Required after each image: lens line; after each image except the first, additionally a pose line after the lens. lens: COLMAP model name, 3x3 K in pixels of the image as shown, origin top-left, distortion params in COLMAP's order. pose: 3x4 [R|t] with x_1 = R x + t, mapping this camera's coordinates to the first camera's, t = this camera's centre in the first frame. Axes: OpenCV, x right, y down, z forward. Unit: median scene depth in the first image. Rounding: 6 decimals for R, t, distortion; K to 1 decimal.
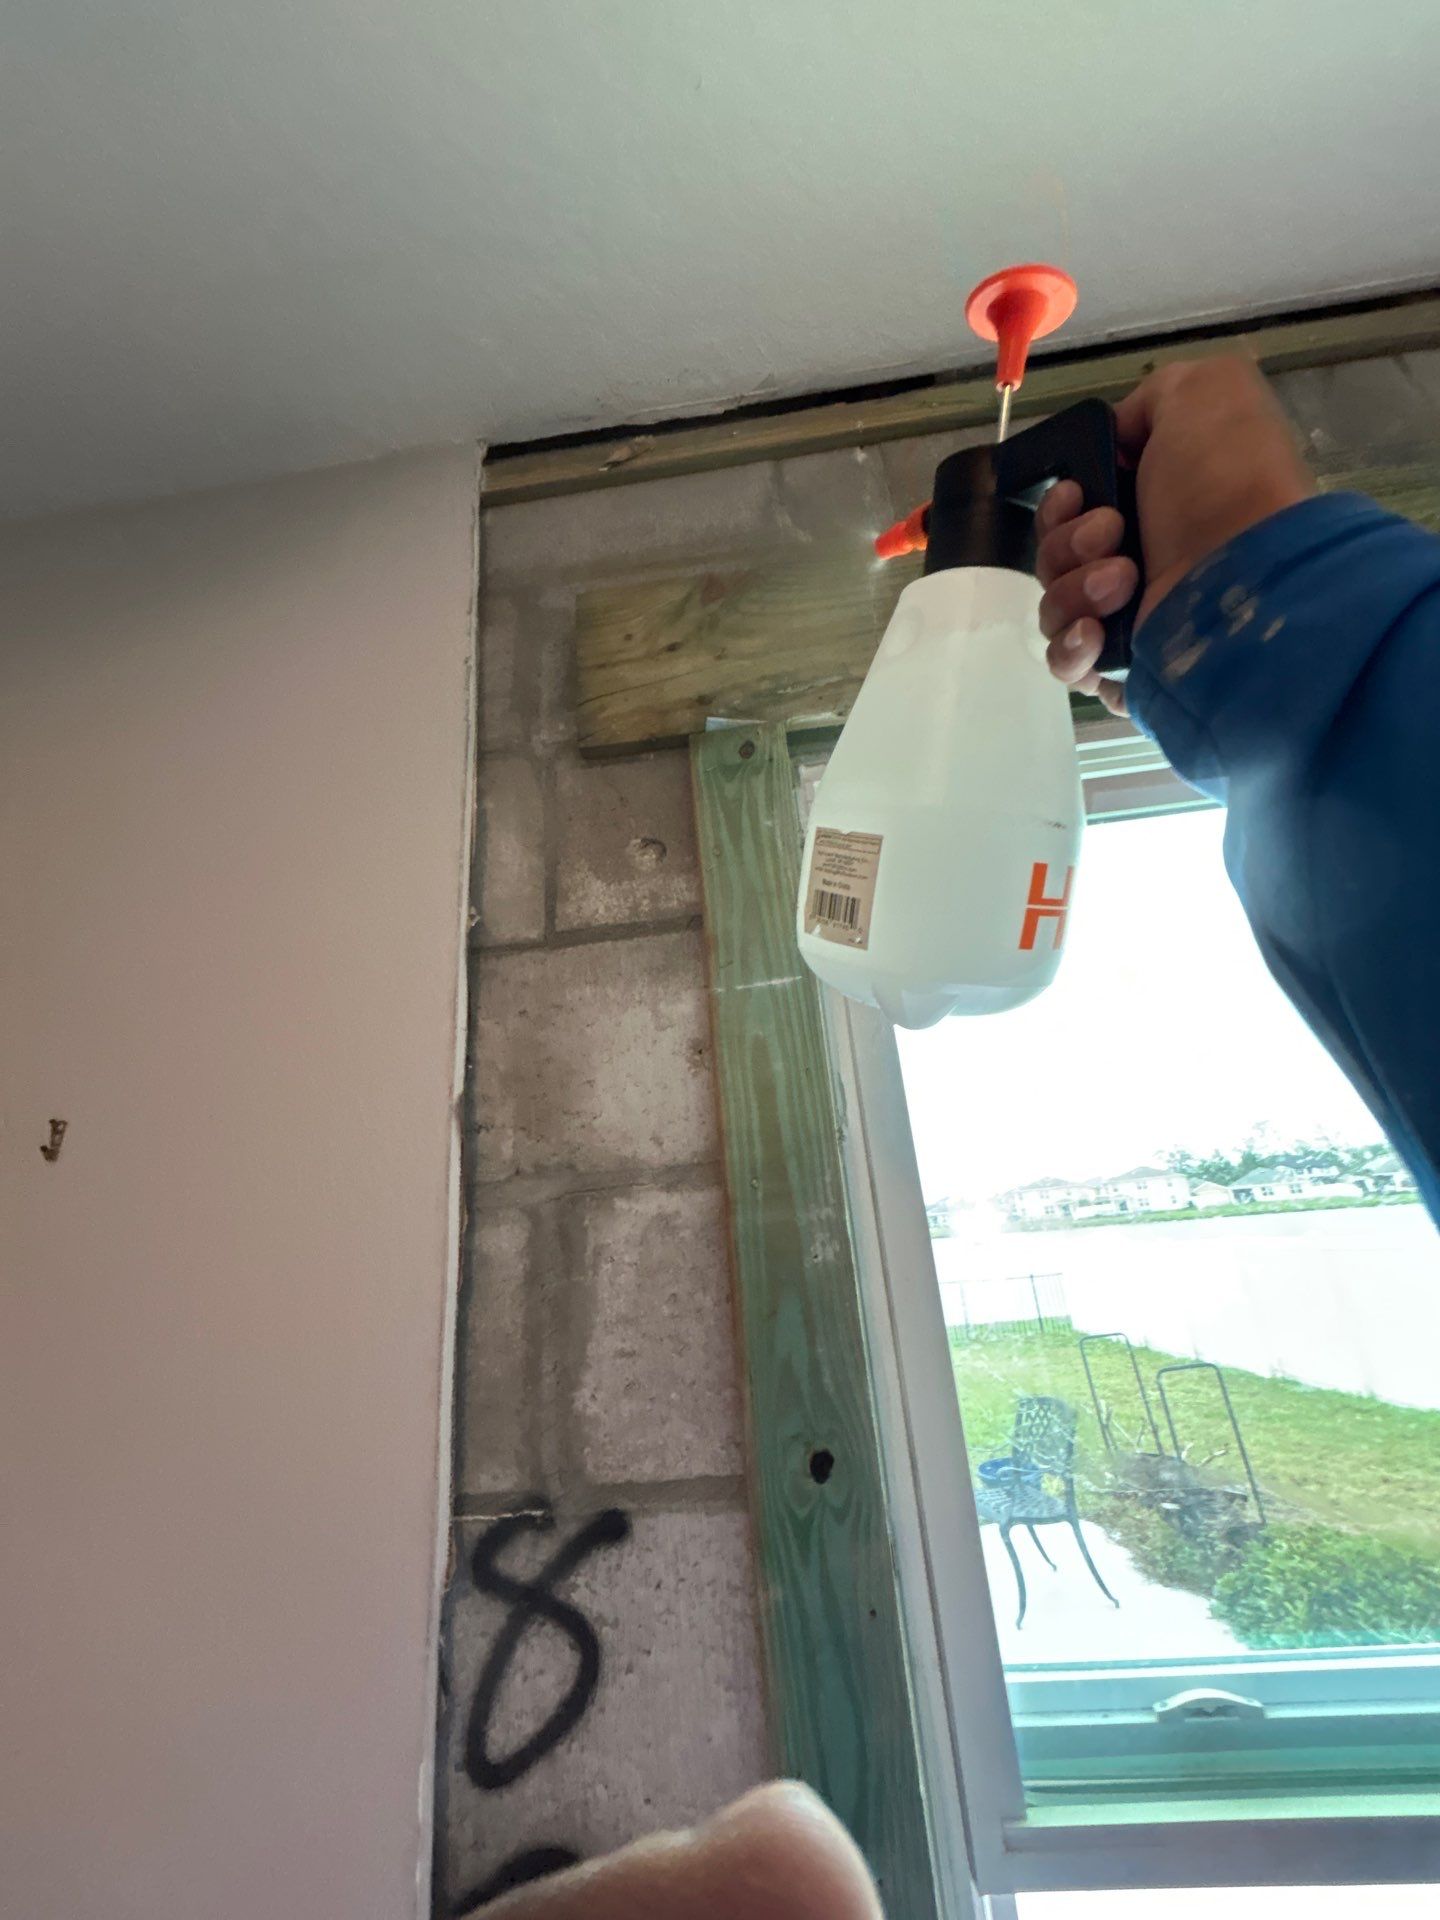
lens RADIAL K [[749.9, 0, 715.2], [0, 749.9, 976.7], [0, 0, 1]] dist [-0.001760, 0.000686]
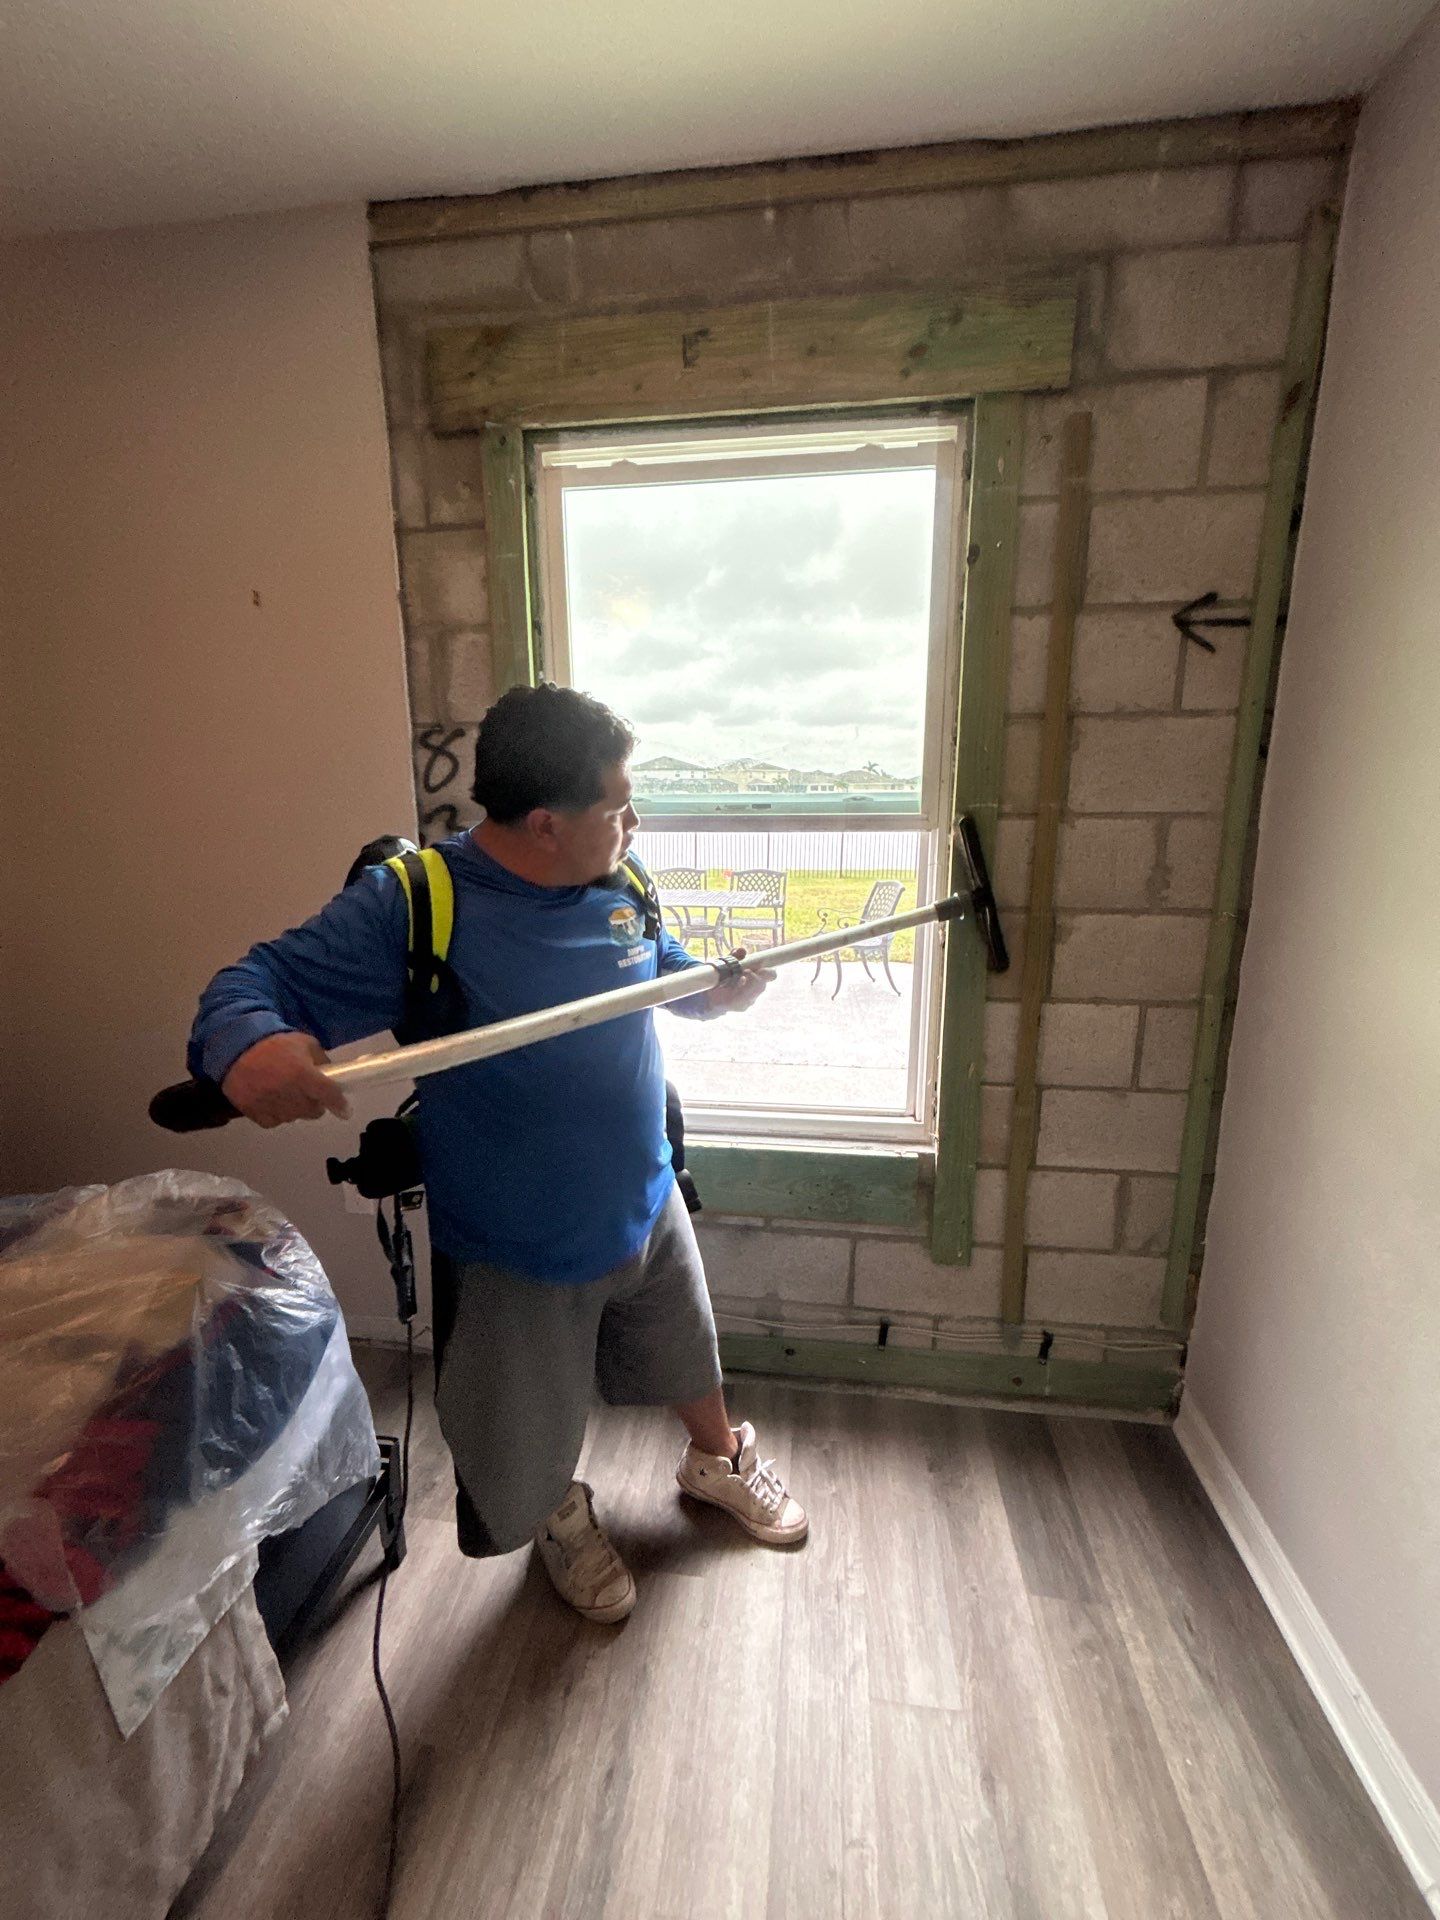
lens RADIAL K [[749.9, 0, 727.3], [0, 749.9, 949.4], [0, 0, 1]] dist [-0.001760, 0.000686]
pose [[0.997101, 0.074665, 0.014644, 0.817756], [-0.071545, 0.854528, 0.514455, -0.198680], [0.025898, -0.514011, 0.857392, -1.788070]]
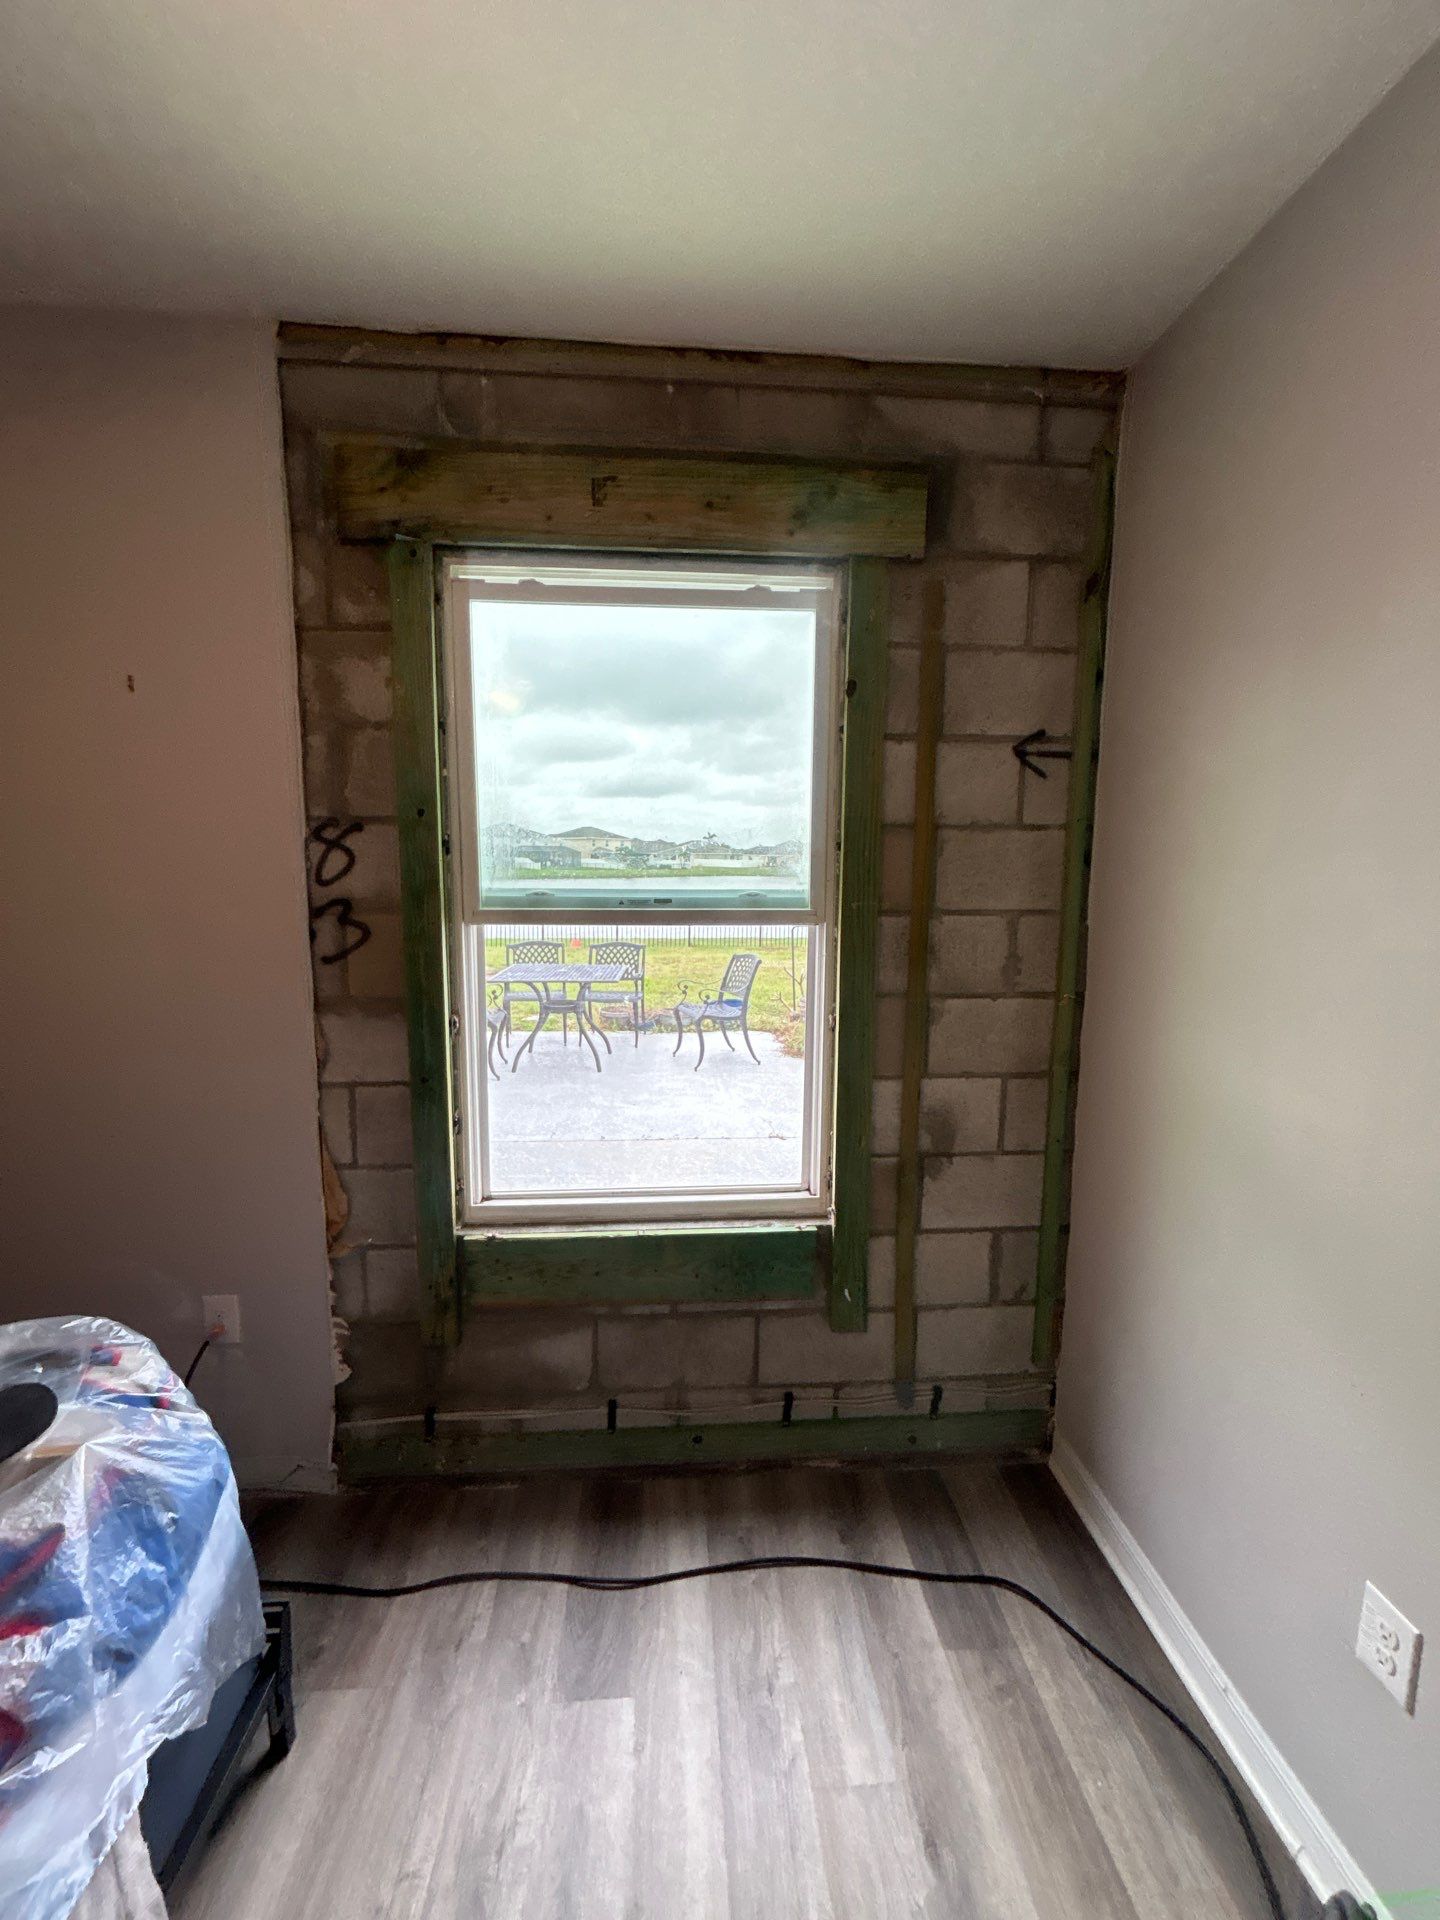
lens RADIAL K [[749.9, 0, 719.5], [0, 749.9, 952.7], [0, 0, 1]] dist [-0.001760, 0.000686]
pose [[0.977020, 0.064452, 0.203169, 0.595501], [-0.146331, 0.895891, 0.419483, -0.303978], [-0.154981, -0.439573, 0.884735, -1.841251]]
